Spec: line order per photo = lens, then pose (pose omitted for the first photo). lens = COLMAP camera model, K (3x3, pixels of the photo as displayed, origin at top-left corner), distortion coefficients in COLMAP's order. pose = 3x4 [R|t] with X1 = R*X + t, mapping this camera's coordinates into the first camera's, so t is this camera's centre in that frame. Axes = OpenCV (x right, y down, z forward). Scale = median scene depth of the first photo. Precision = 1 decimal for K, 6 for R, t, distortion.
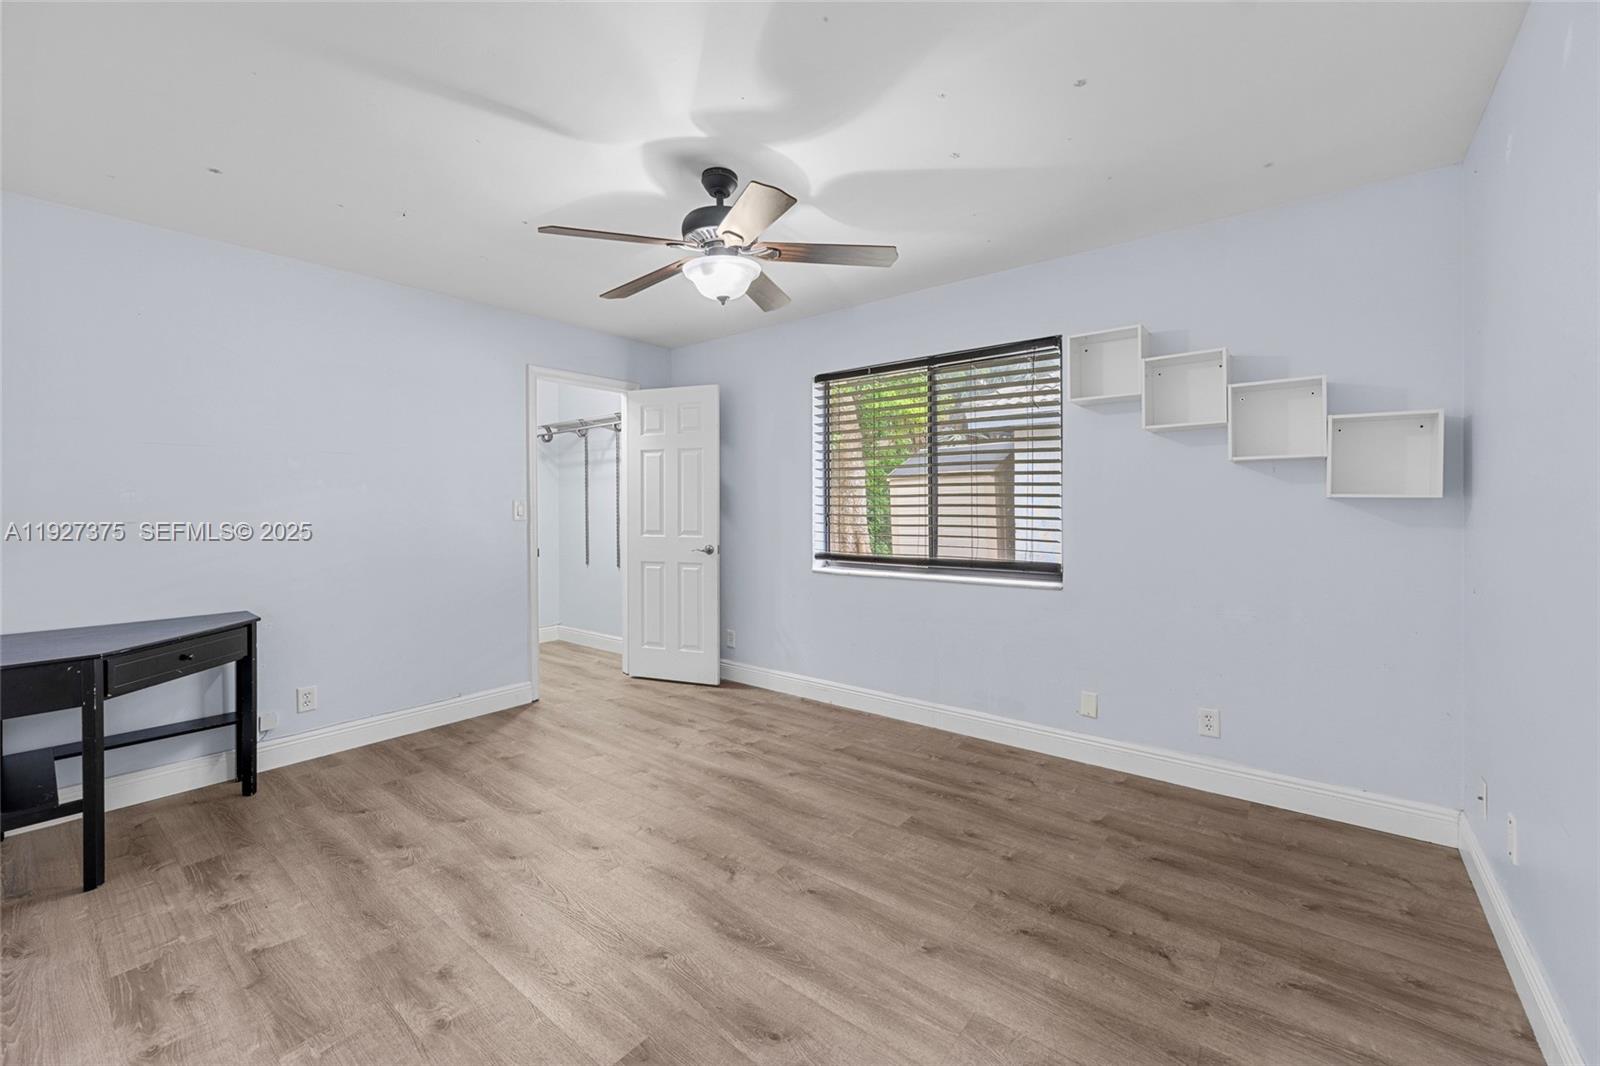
lens RADIAL K [[640.2, 0, 797.3], [0, 640.2, 519.6], [0, 0, 1]] dist [-0.001758, 0.000659]
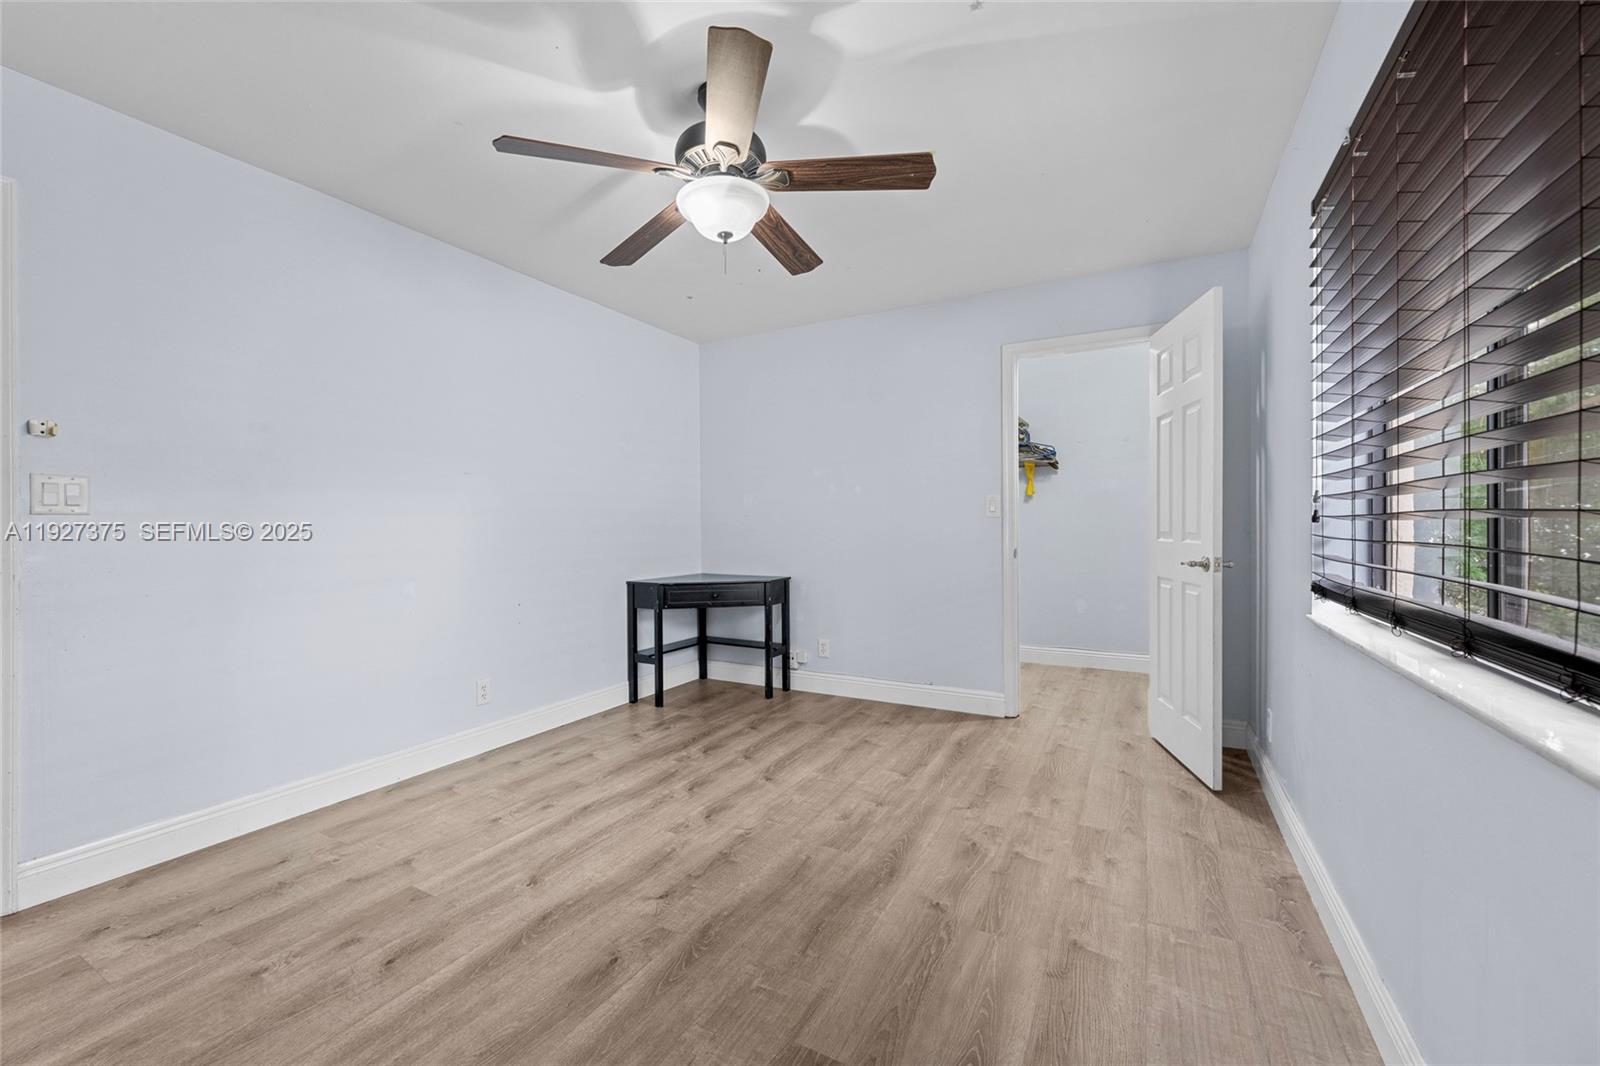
lens RADIAL K [[640.2, 0, 795.0], [0, 640.2, 528.7], [0, 0, 1]] dist [-0.001758, 0.000659]
pose [[0.176020, 0.007154, -0.984361, 0.674071], [-0.016652, 0.999852, 0.004289, 0.029188], [0.984246, 0.015637, 0.176113, 0.858497]]
